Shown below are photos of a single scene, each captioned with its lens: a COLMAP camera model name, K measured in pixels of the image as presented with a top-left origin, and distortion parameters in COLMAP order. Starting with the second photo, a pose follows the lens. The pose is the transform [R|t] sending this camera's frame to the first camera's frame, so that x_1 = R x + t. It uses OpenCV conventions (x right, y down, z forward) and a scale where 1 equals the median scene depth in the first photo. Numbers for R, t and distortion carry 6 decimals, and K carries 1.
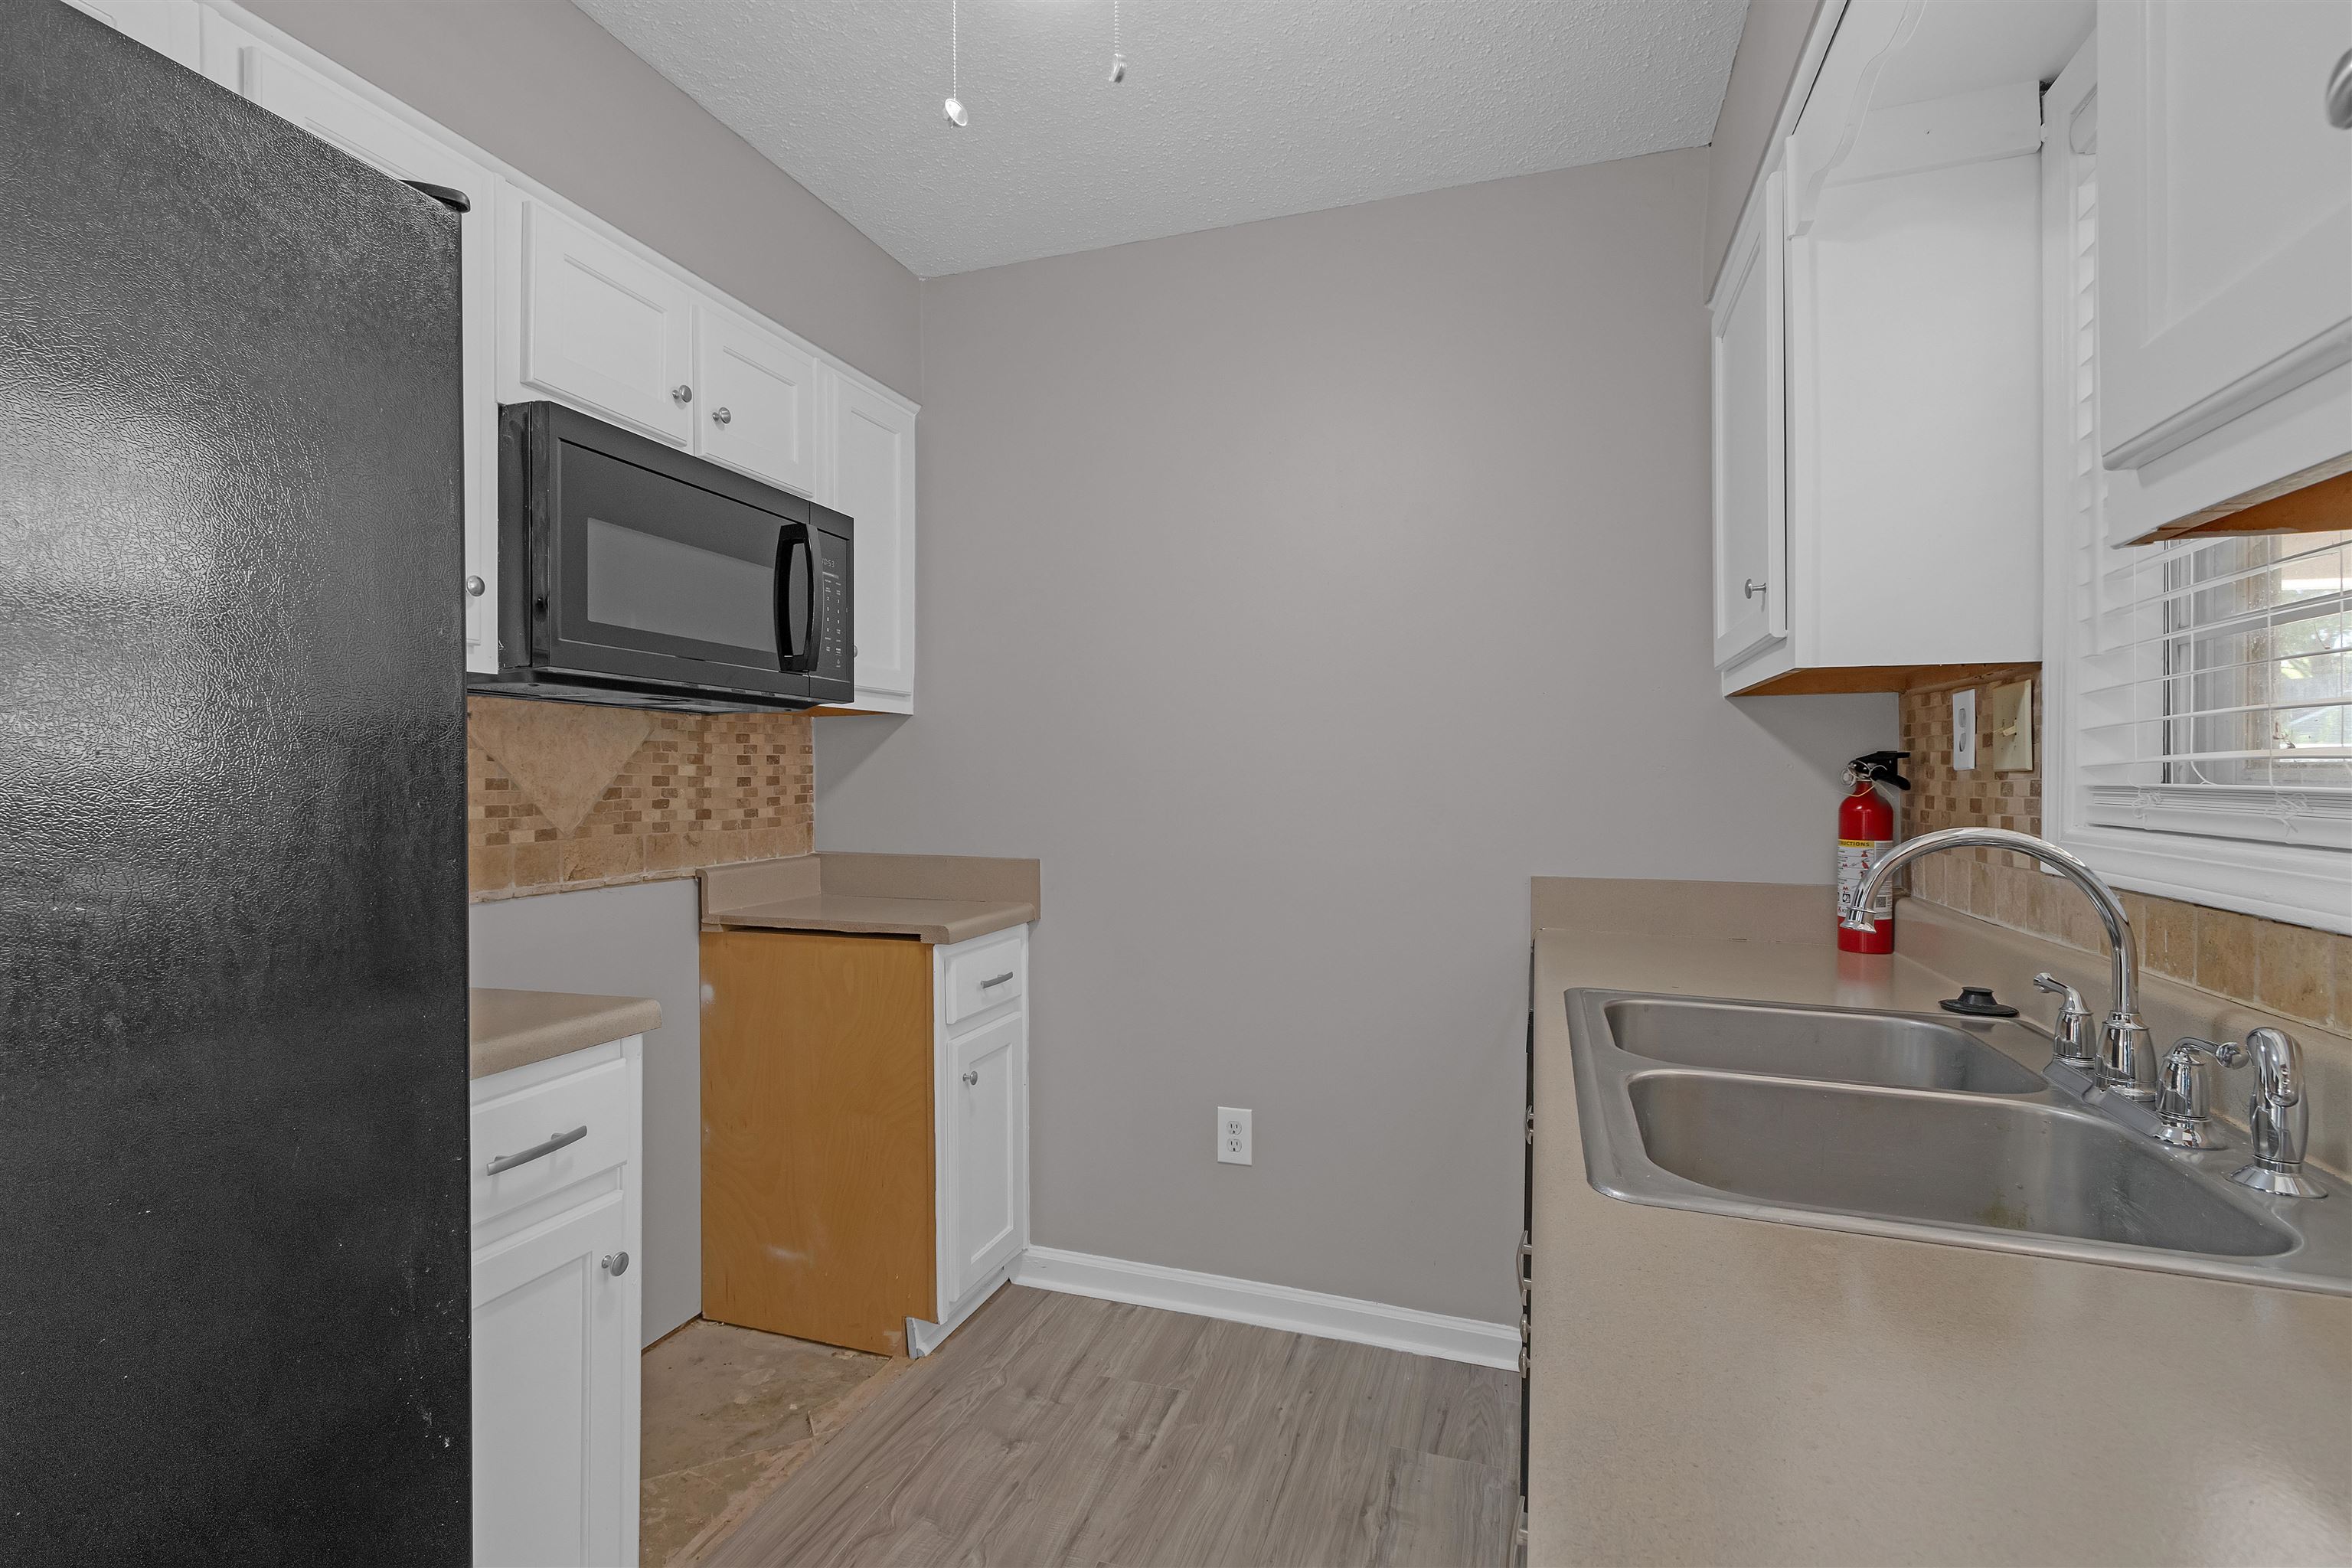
lens RADIAL K [[1108.8, 0, 1137.4], [0, 1108.8, 791.0], [0, 0, 1]] dist [0.002240, -0.000505]
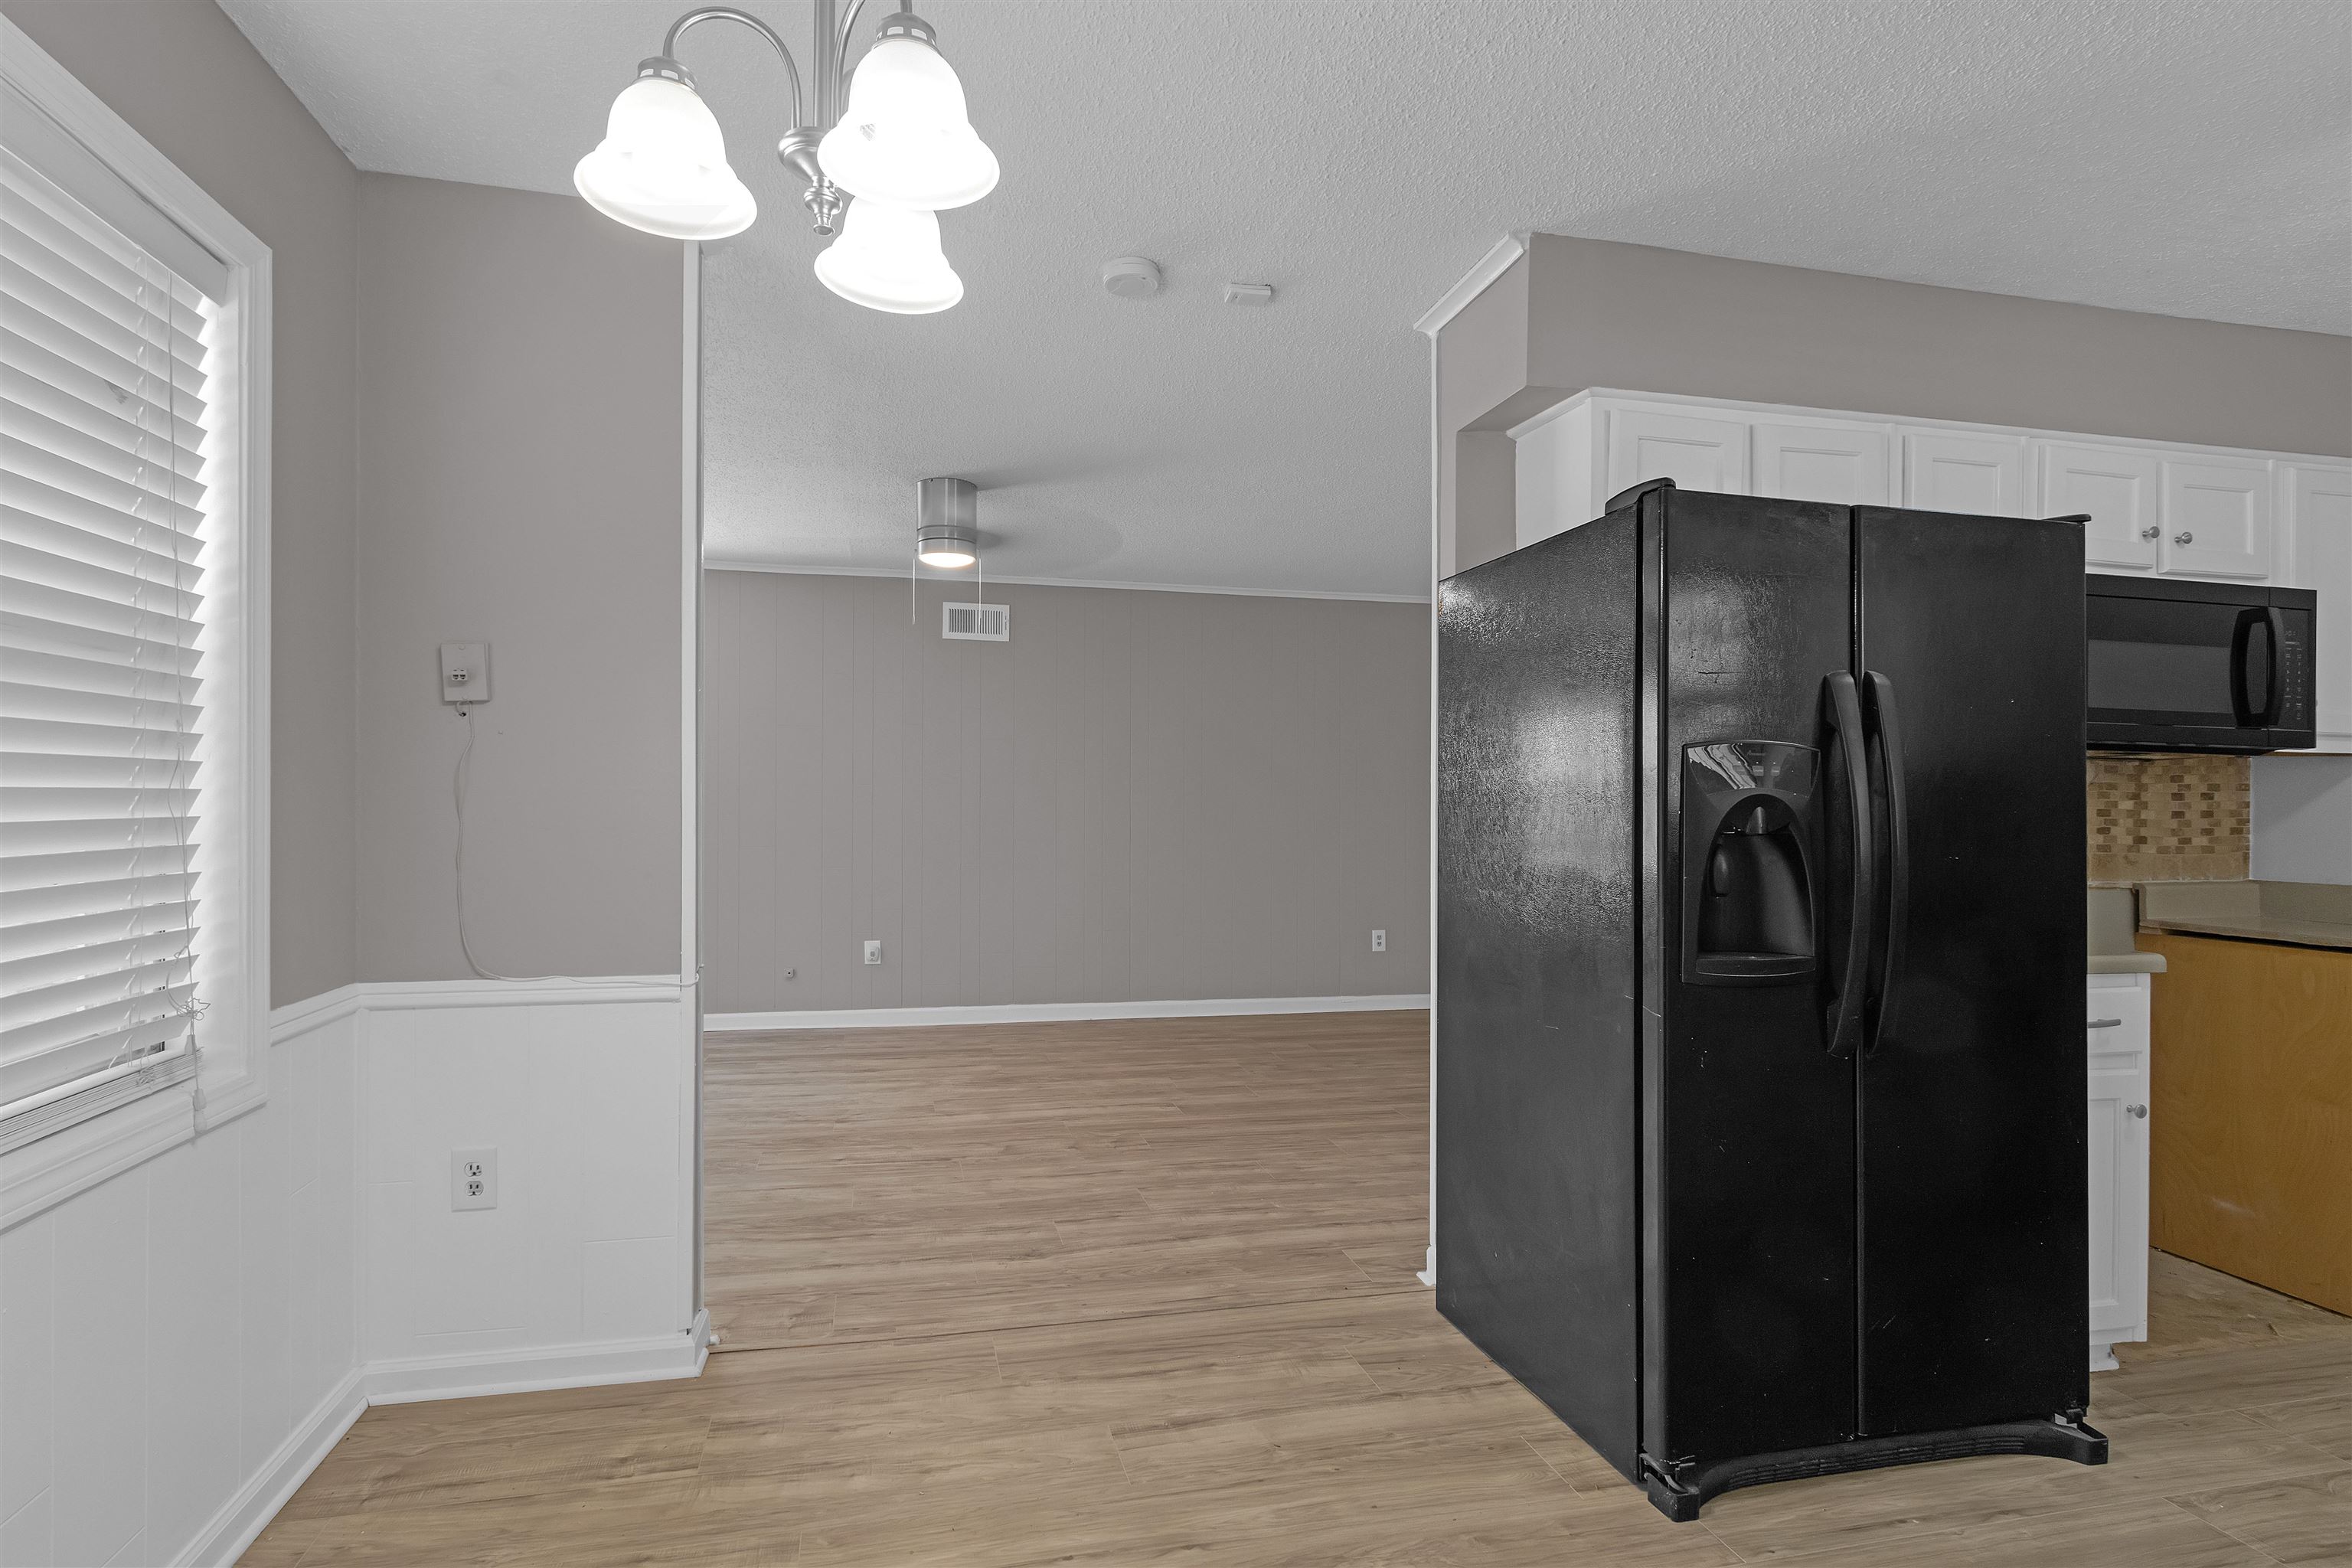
lens RADIAL K [[1108.8, 0, 1137.4], [0, 1108.8, 791.0], [0, 0, 1]] dist [0.002240, -0.000505]
pose [[0.528722, -0.000705, -0.848795, 0.081268], [-0.022475, 0.999637, -0.014830, 0.010312], [0.848497, 0.026918, 0.528515, -0.674213]]
